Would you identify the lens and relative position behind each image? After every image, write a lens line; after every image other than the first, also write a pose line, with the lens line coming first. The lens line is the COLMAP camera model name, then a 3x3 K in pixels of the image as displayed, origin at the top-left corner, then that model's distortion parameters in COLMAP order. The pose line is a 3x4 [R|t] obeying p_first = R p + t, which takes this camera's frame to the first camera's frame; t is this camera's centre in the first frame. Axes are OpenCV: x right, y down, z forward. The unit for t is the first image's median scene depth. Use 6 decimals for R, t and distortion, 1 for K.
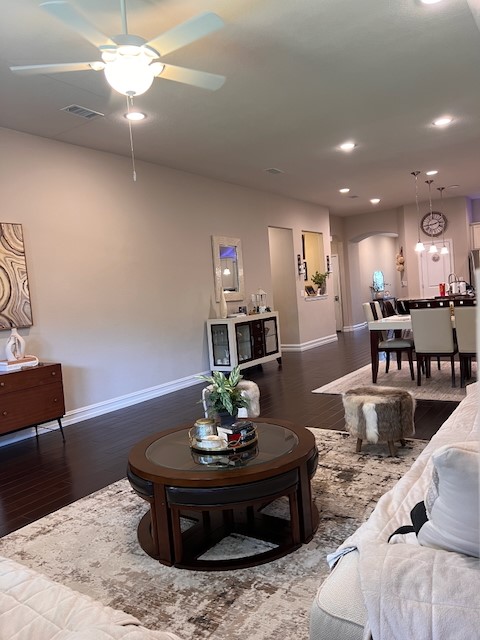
lens RADIAL K [[461.3, 0, 240.6], [0, 461.3, 338.7], [0, 0, 1]] dist [0.001979, -0.000531]
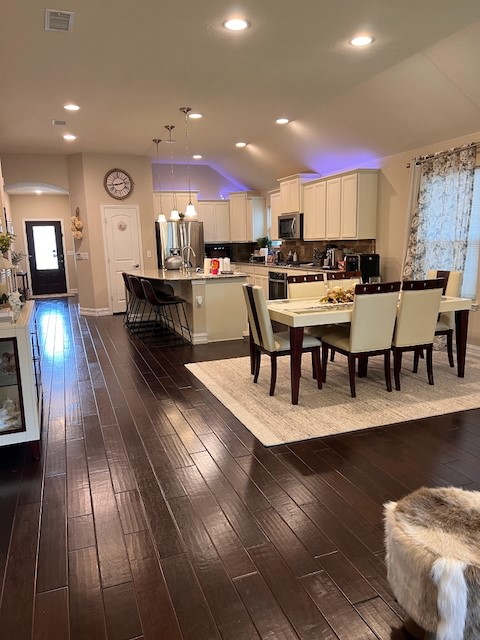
lens RADIAL K [[474.8, 0, 240.0], [0, 474.8, 320.0], [0, 0, 1]] dist [0.006173, -0.004904]
pose [[0.573784, -0.076684, 0.815409, -0.227692], [0.065520, 0.996714, 0.047630, -0.049613], [-0.816382, 0.026096, 0.576923, 0.490658]]
